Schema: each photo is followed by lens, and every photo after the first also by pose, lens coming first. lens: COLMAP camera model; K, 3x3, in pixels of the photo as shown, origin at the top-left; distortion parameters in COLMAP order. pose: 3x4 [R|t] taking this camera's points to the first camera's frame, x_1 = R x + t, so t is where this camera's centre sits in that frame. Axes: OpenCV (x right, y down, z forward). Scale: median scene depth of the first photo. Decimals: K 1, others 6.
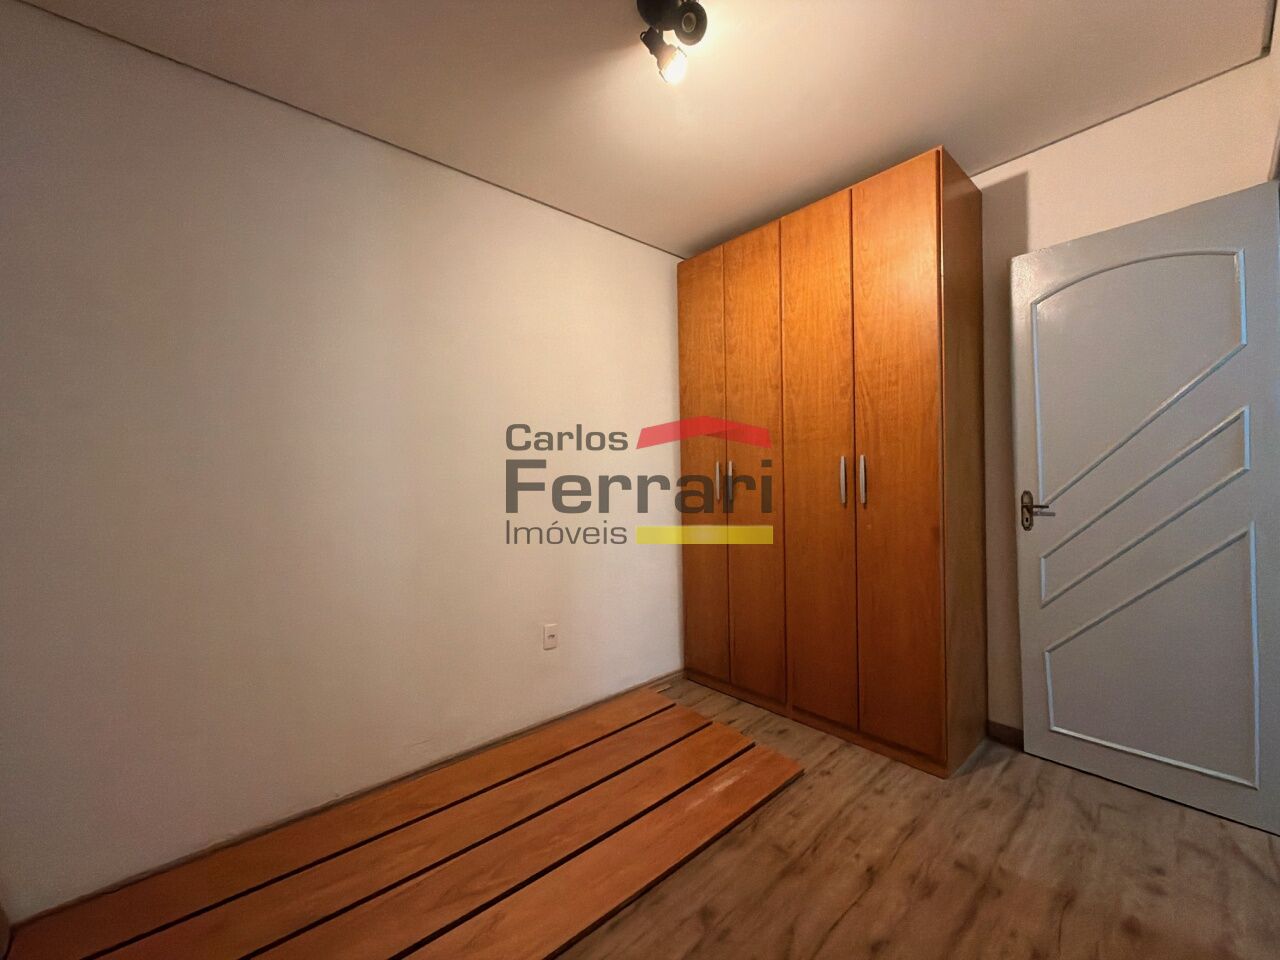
lens RADIAL K [[505.4, 0, 636.7], [0, 505.4, 481.3], [0, 0, 1]] dist [-0.001477, 0.000125]
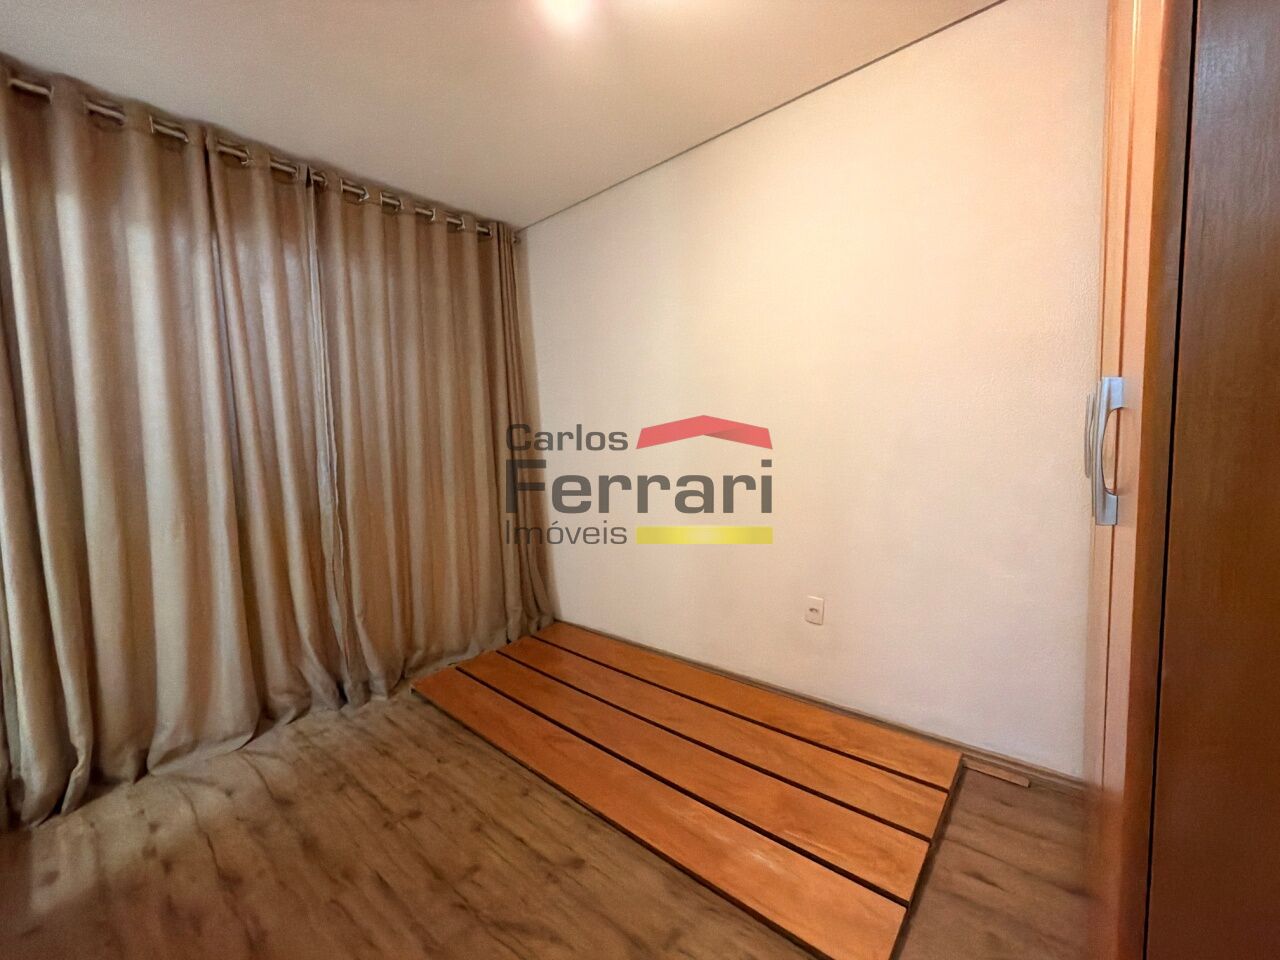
lens RADIAL K [[505.4, 0, 636.8], [0, 505.4, 476.7], [0, 0, 1]] dist [-0.001477, 0.000125]
pose [[0.146407, 0.092120, -0.984926, 1.046455], [0.030642, 0.994754, 0.097594, -0.035710], [0.988750, -0.044469, 0.142816, 0.949434]]
